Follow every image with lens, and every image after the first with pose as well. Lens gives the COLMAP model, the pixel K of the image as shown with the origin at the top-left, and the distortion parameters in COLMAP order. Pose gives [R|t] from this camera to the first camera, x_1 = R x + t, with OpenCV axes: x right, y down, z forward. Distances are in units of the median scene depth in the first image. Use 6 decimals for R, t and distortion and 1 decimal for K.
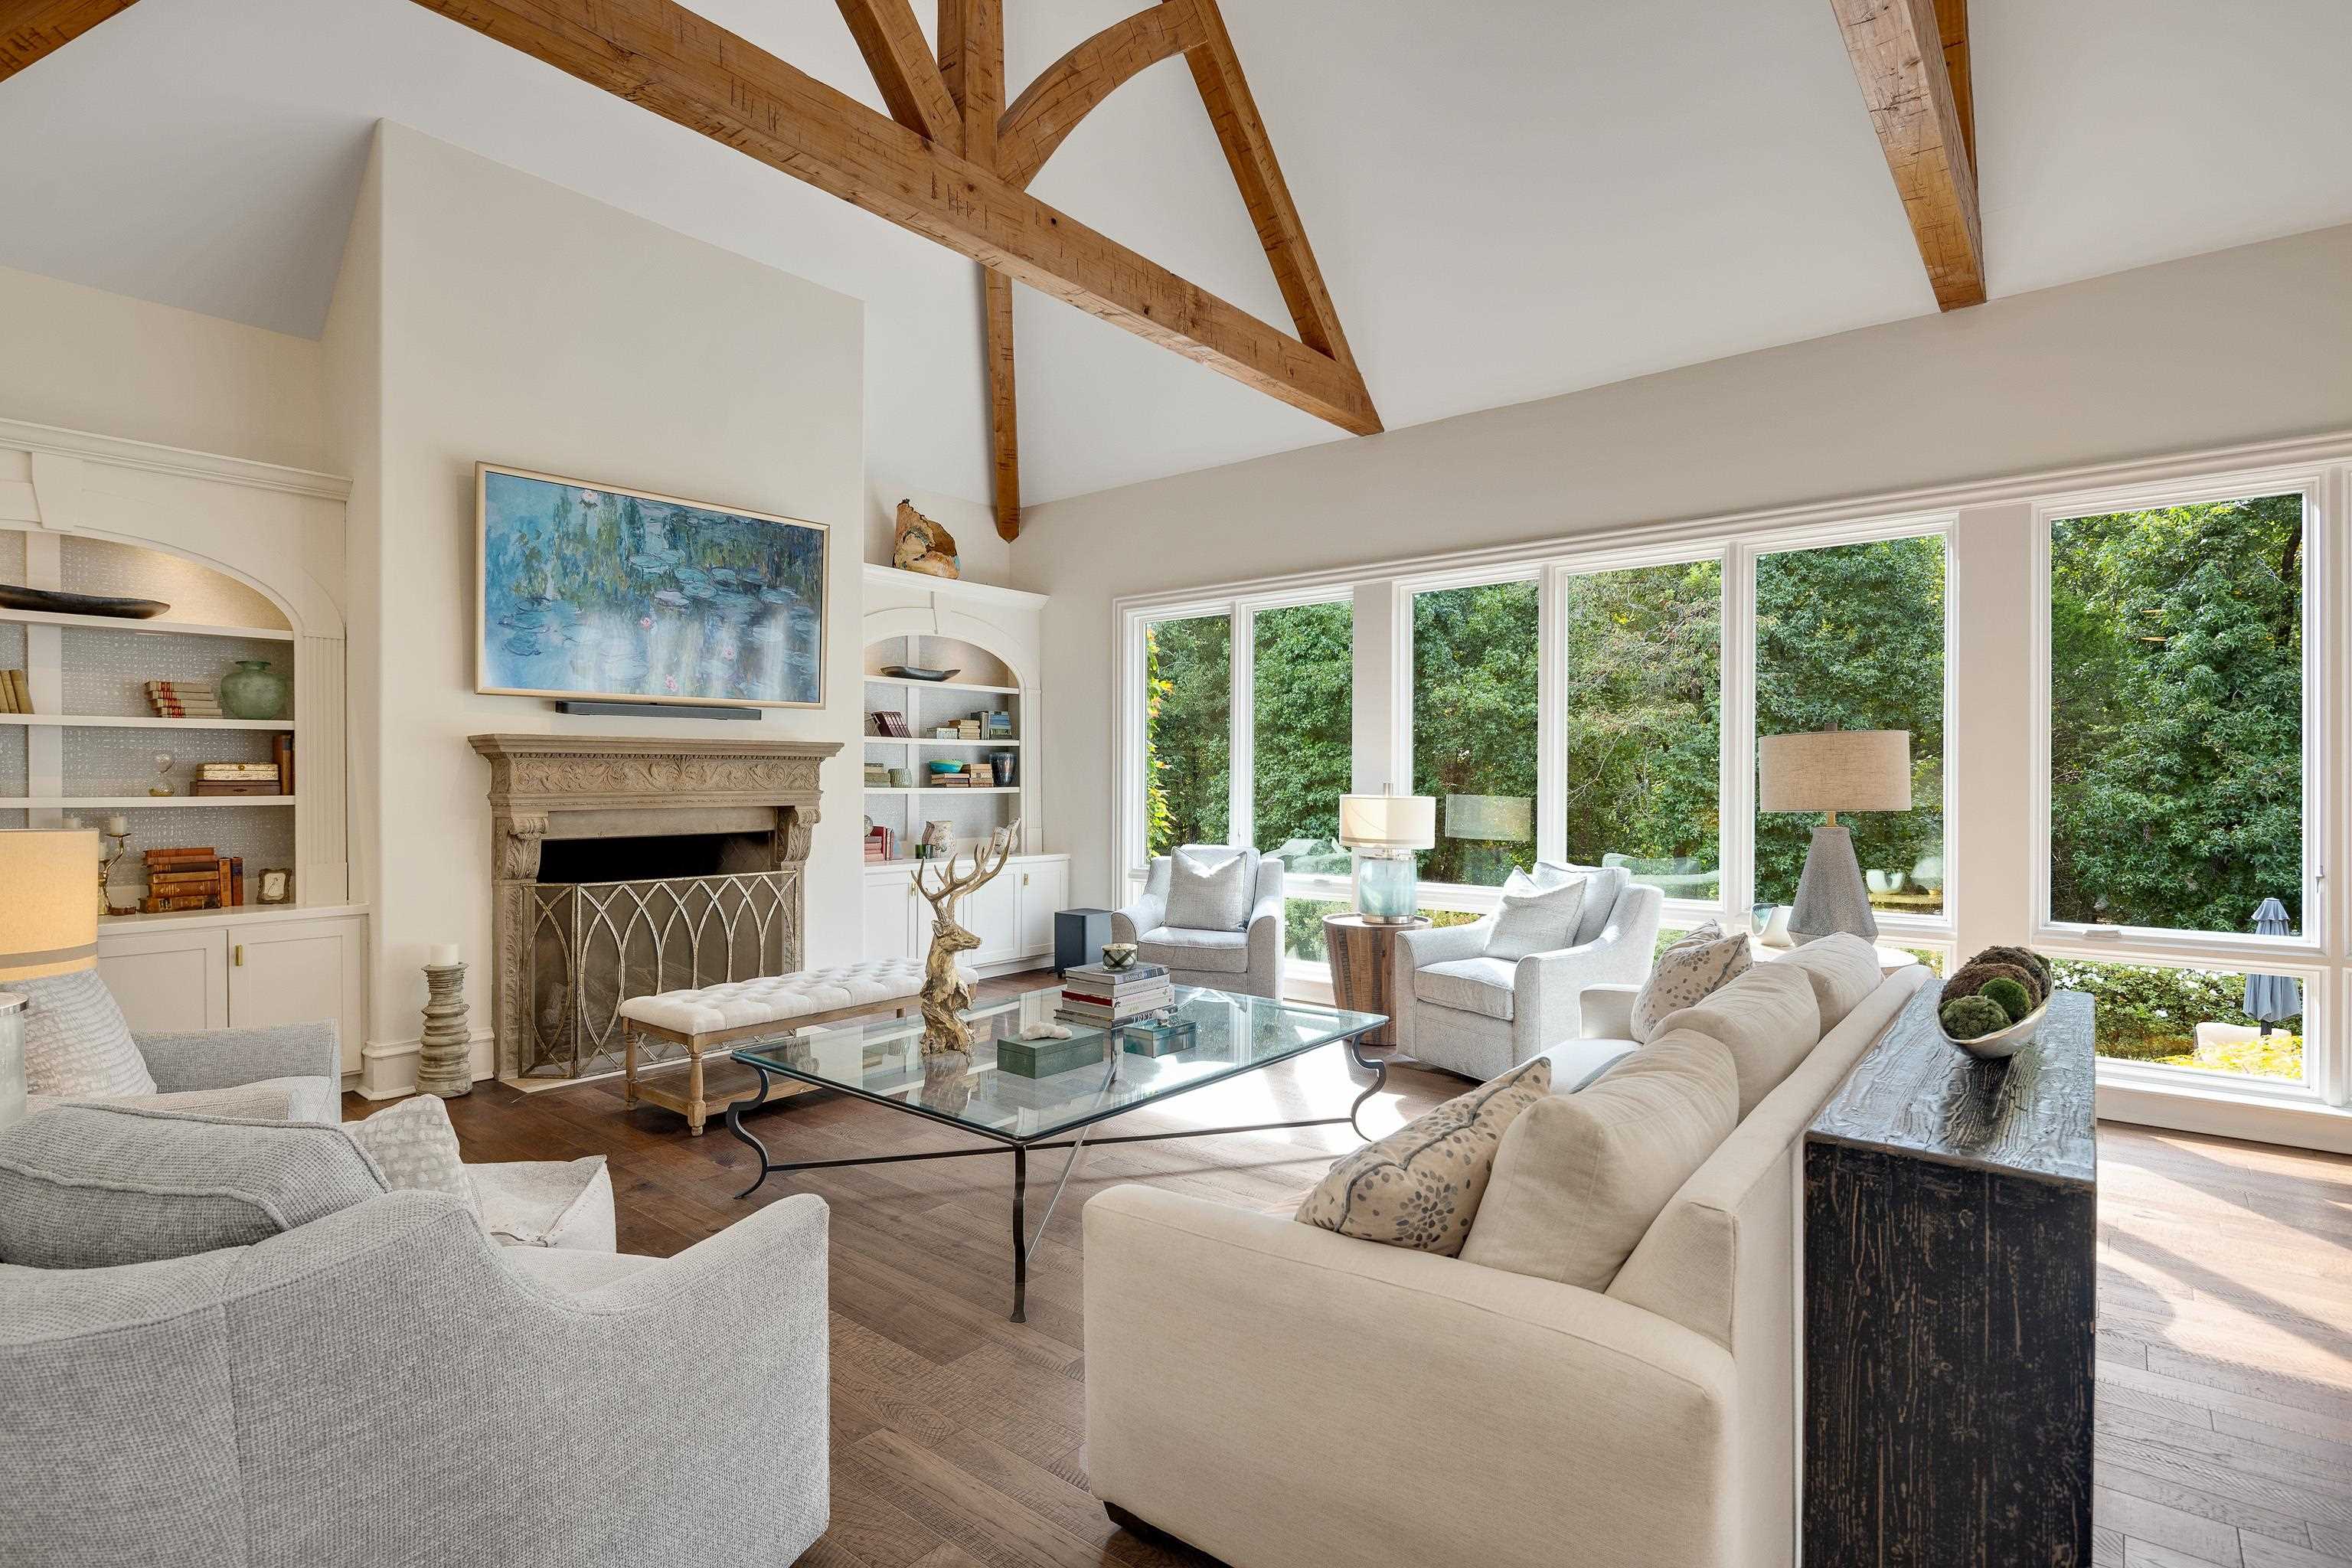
lens RADIAL K [[1145.0, 0, 1165.4], [0, 1145.0, 788.8], [0, 0, 1]] dist [0.001322, -0.000333]
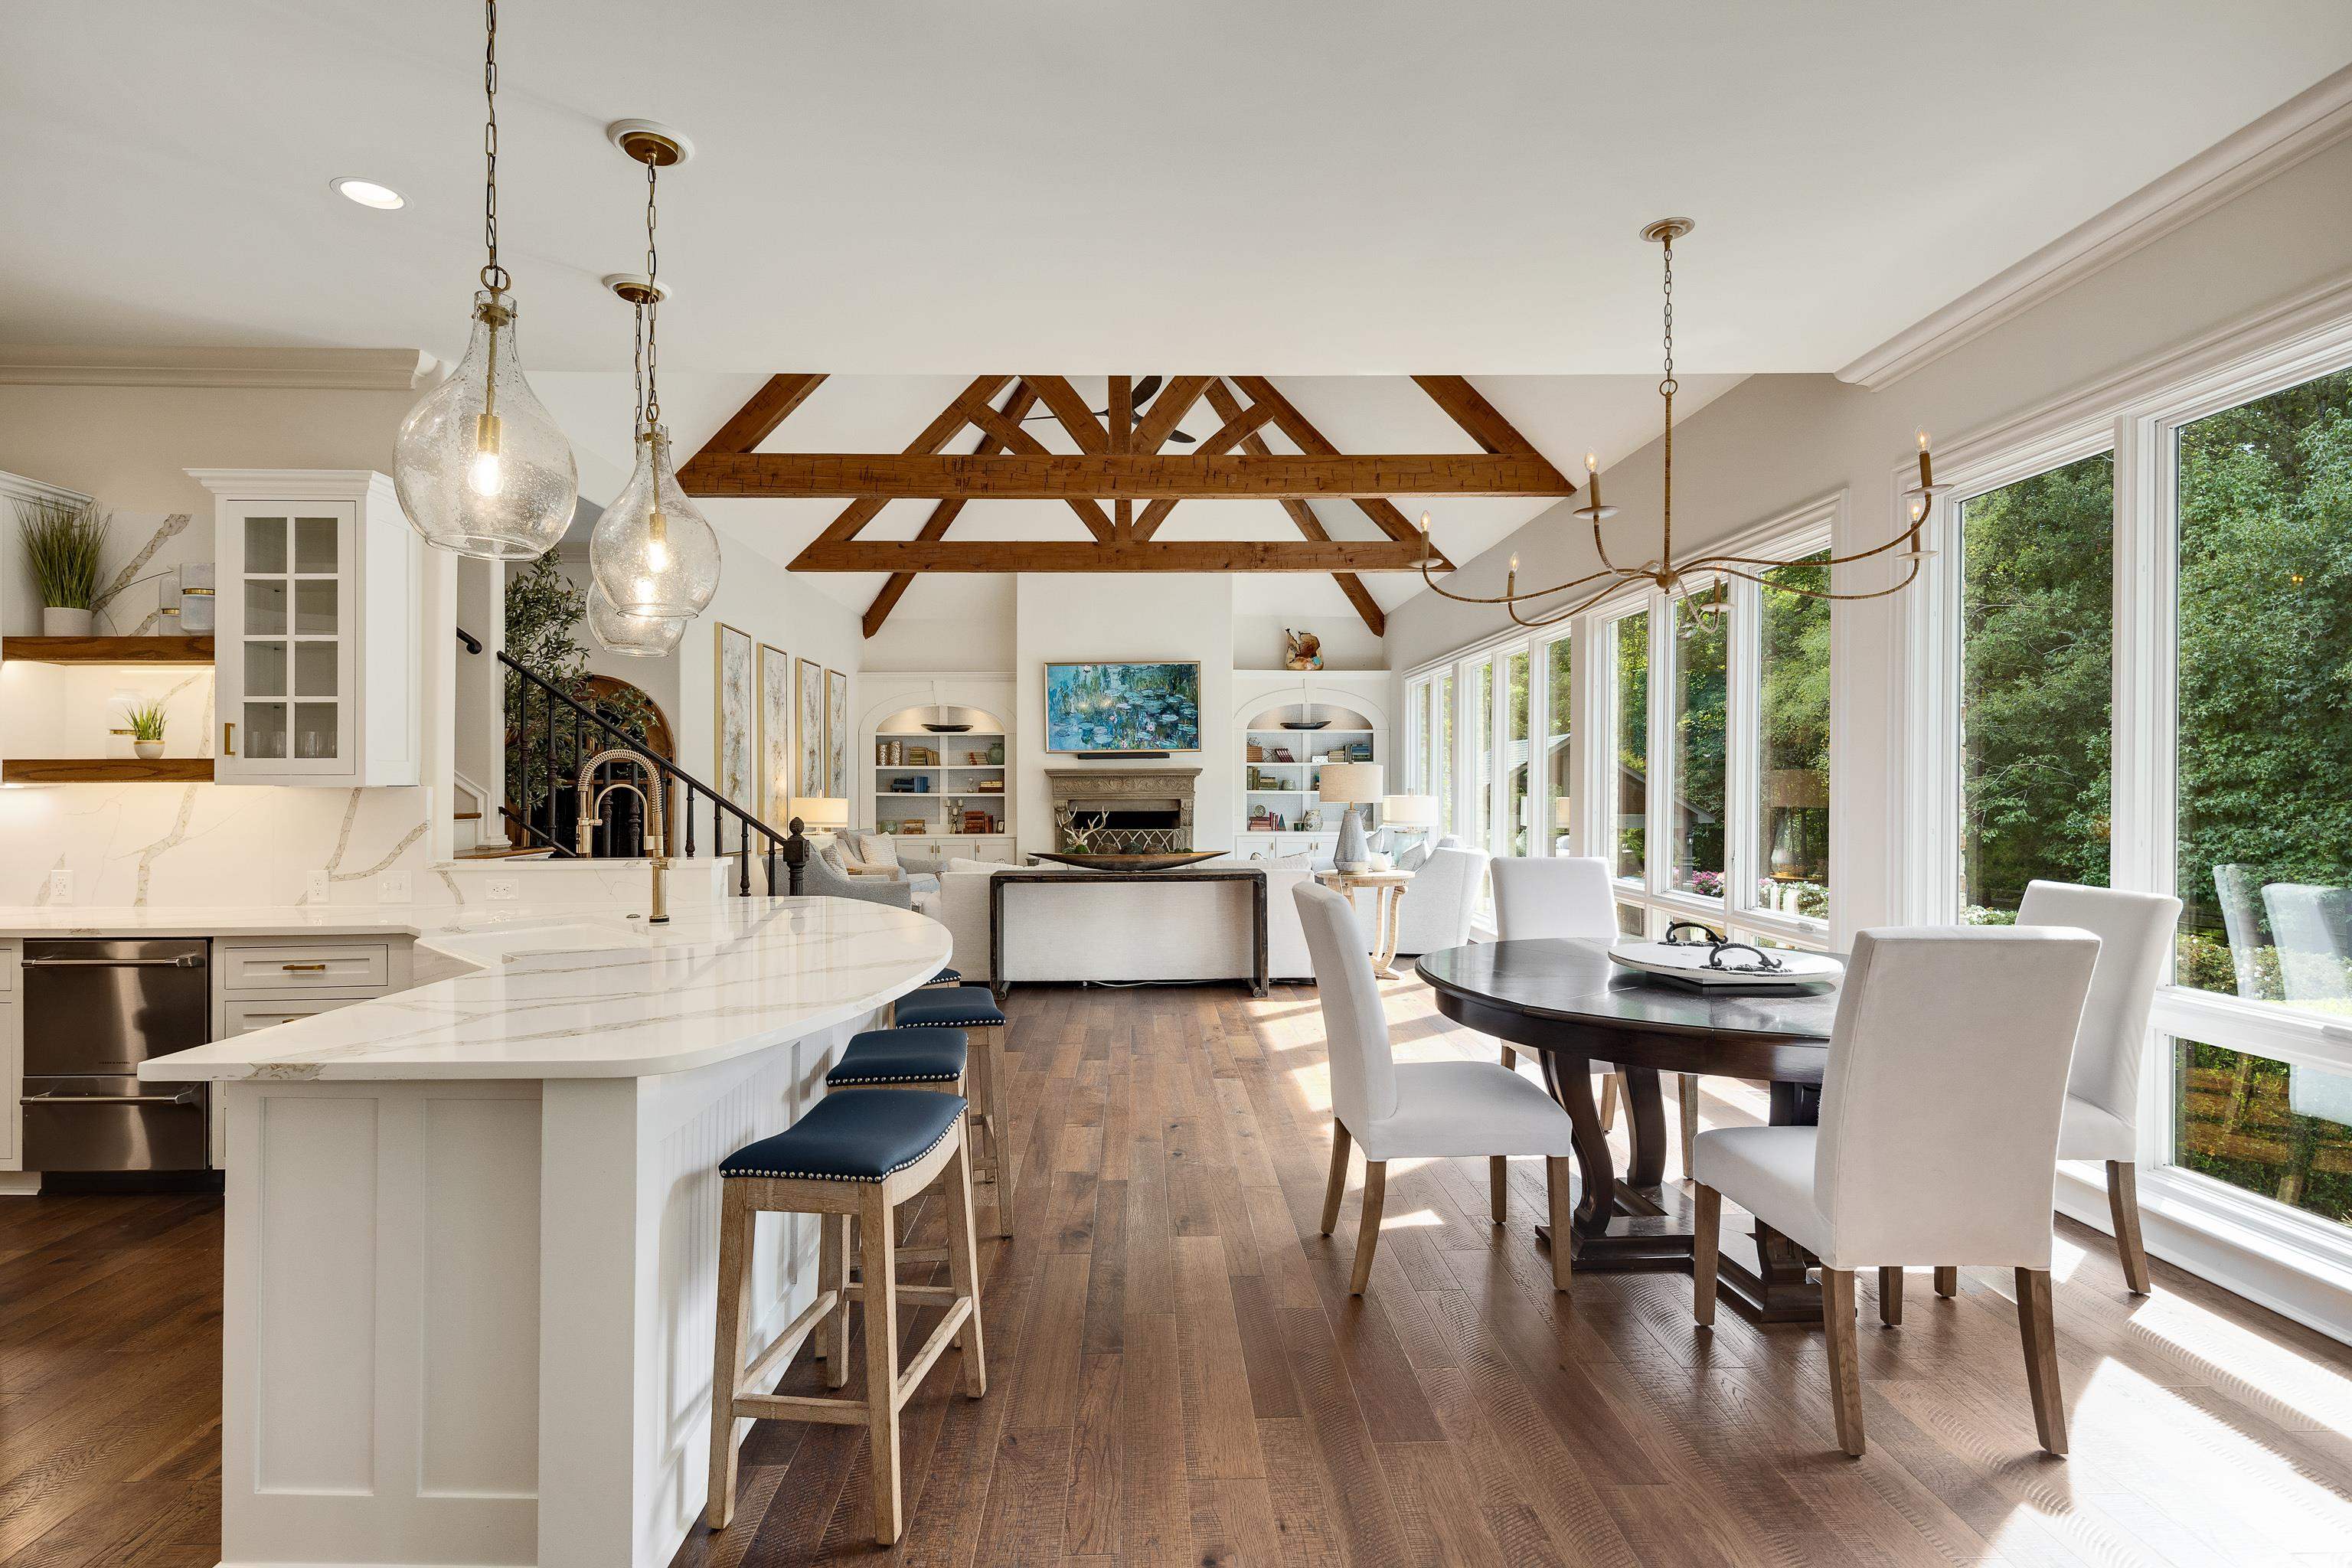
lens RADIAL K [[1145.0, 0, 1165.4], [0, 1145.0, 788.8], [0, 0, 1]] dist [0.001322, -0.000333]
pose [[0.657281, 0.000522, -0.753646, 1.346657], [-0.002963, 0.999994, -0.001892, -0.000037], [0.753640, 0.003477, 0.657278, -0.426420]]
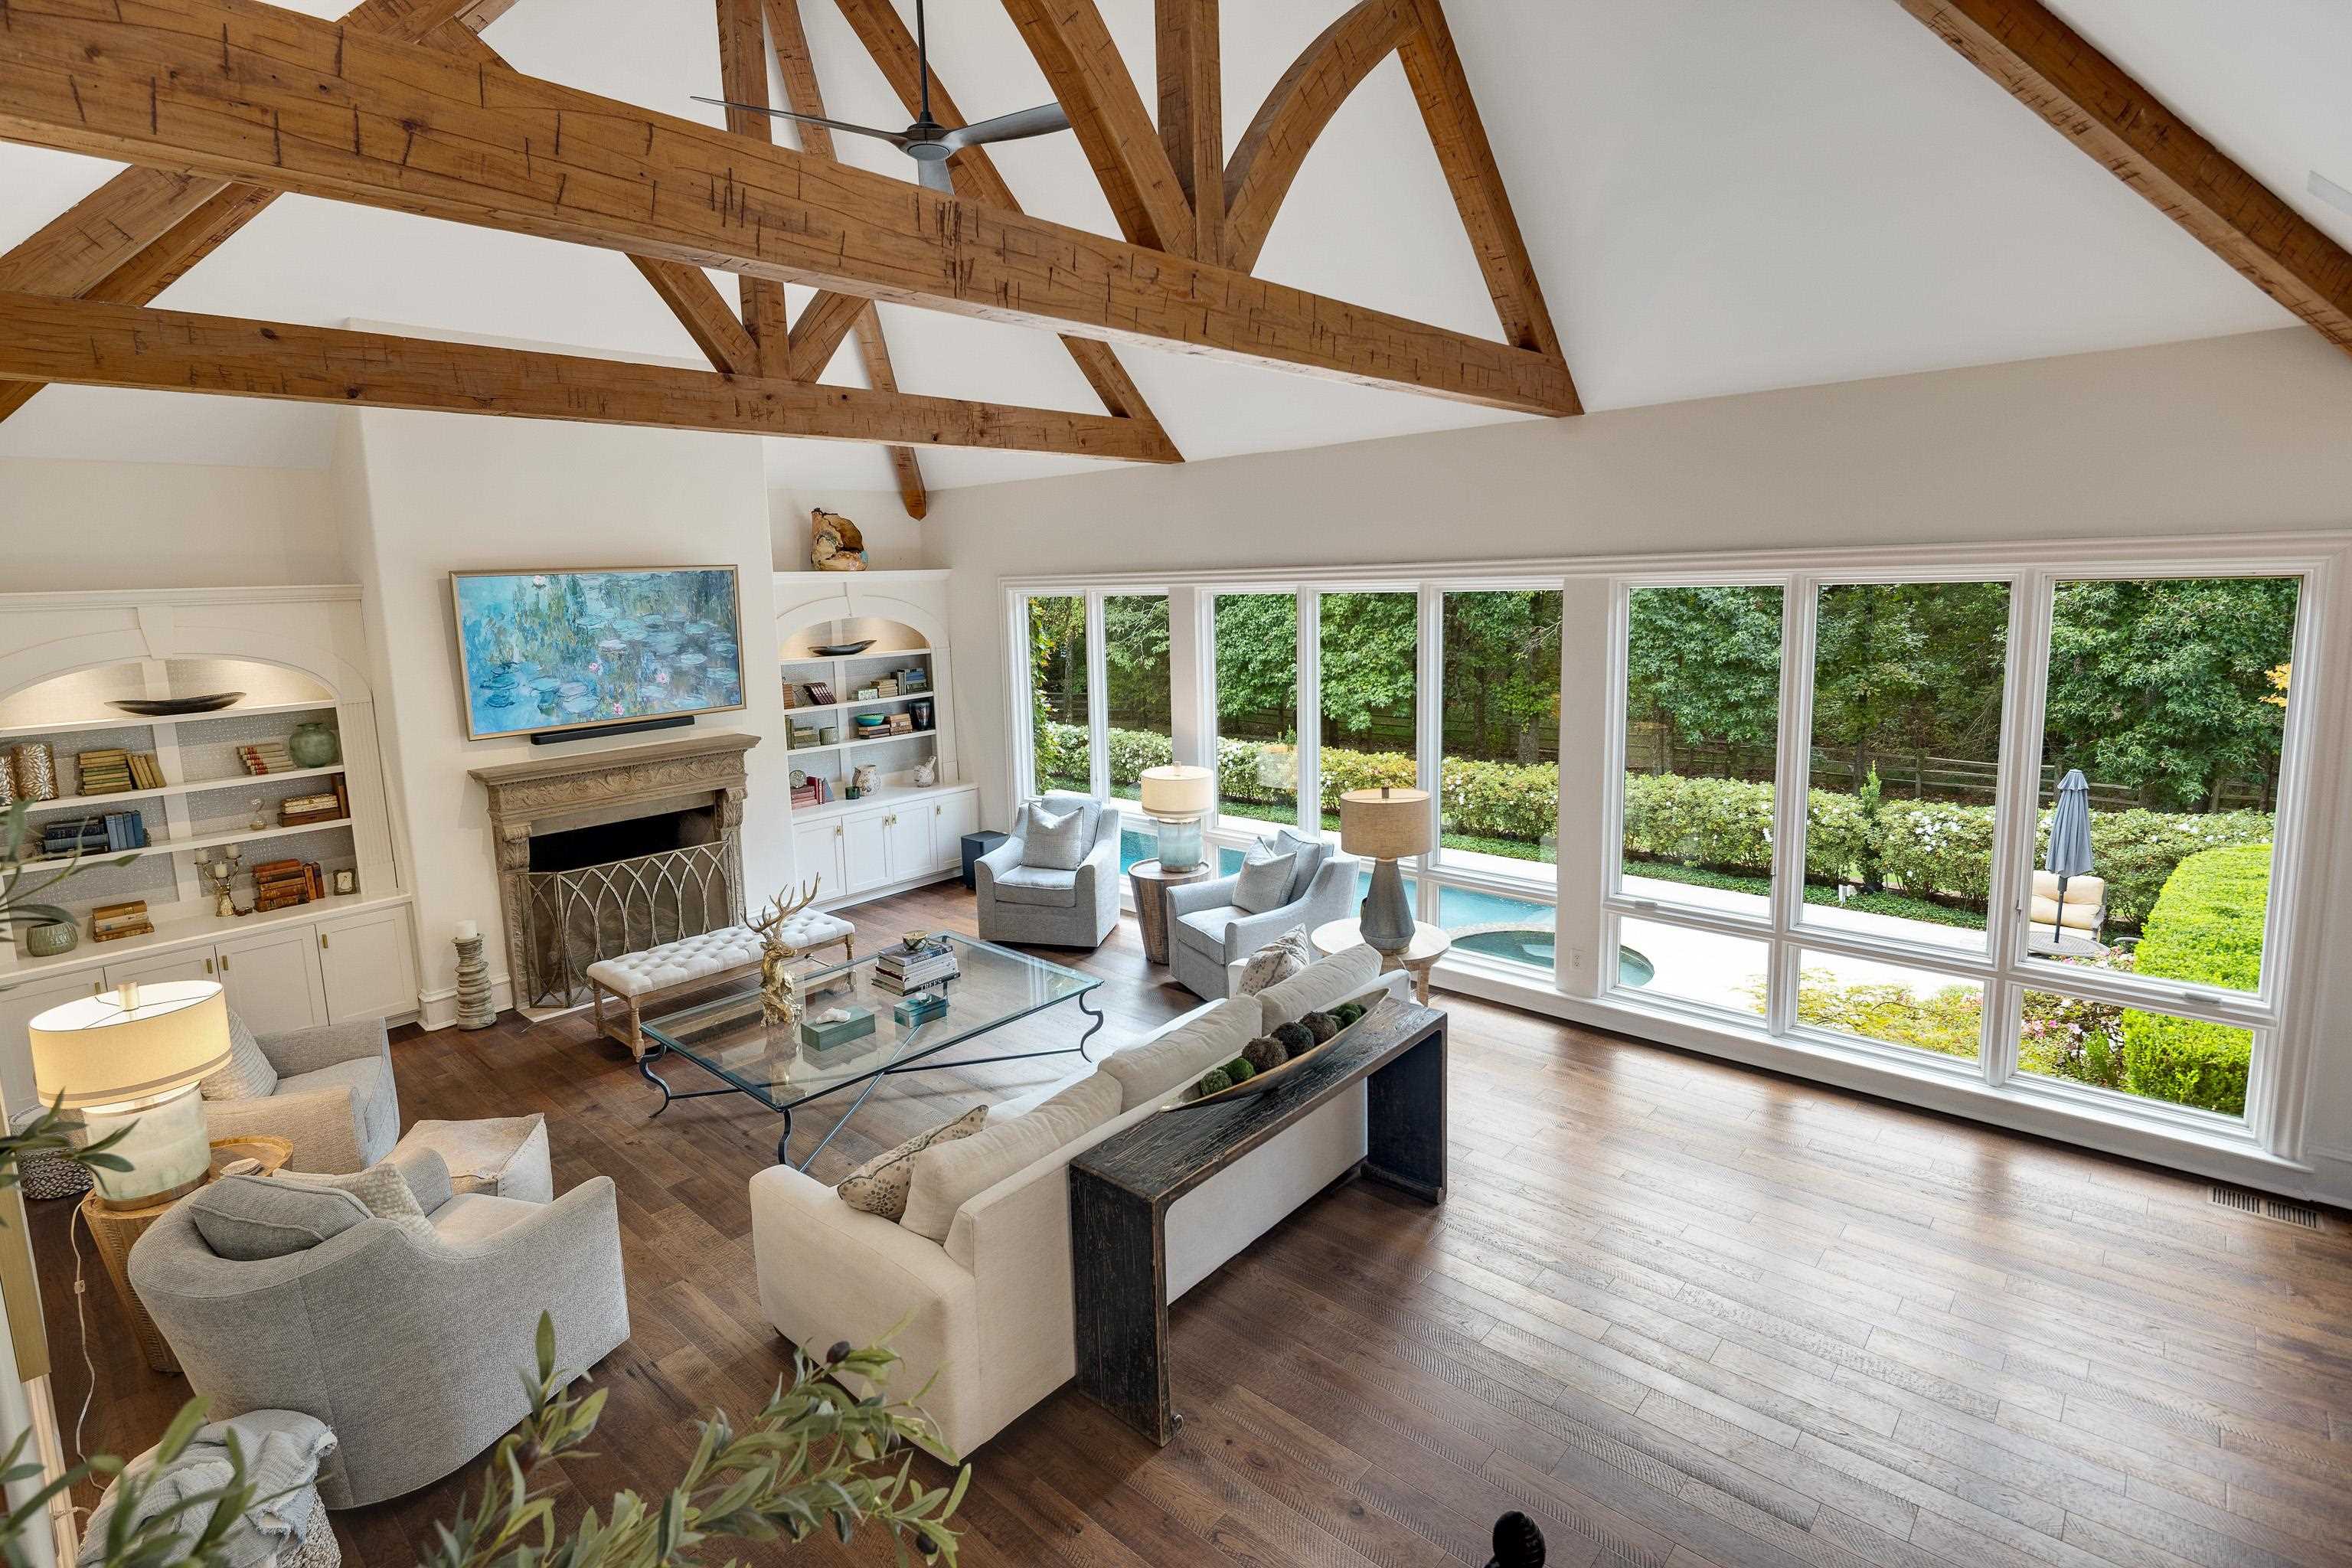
lens RADIAL K [[1128.3, 0, 1171.6], [0, 1128.3, 733.4], [0, 0, 1]] dist [-0.002126, -0.000061]
pose [[0.998535, -0.024150, -0.048428, 0.271921], [0.030233, 0.991171, 0.129098, -0.217230], [0.044883, -0.130373, 0.990449, -0.265552]]
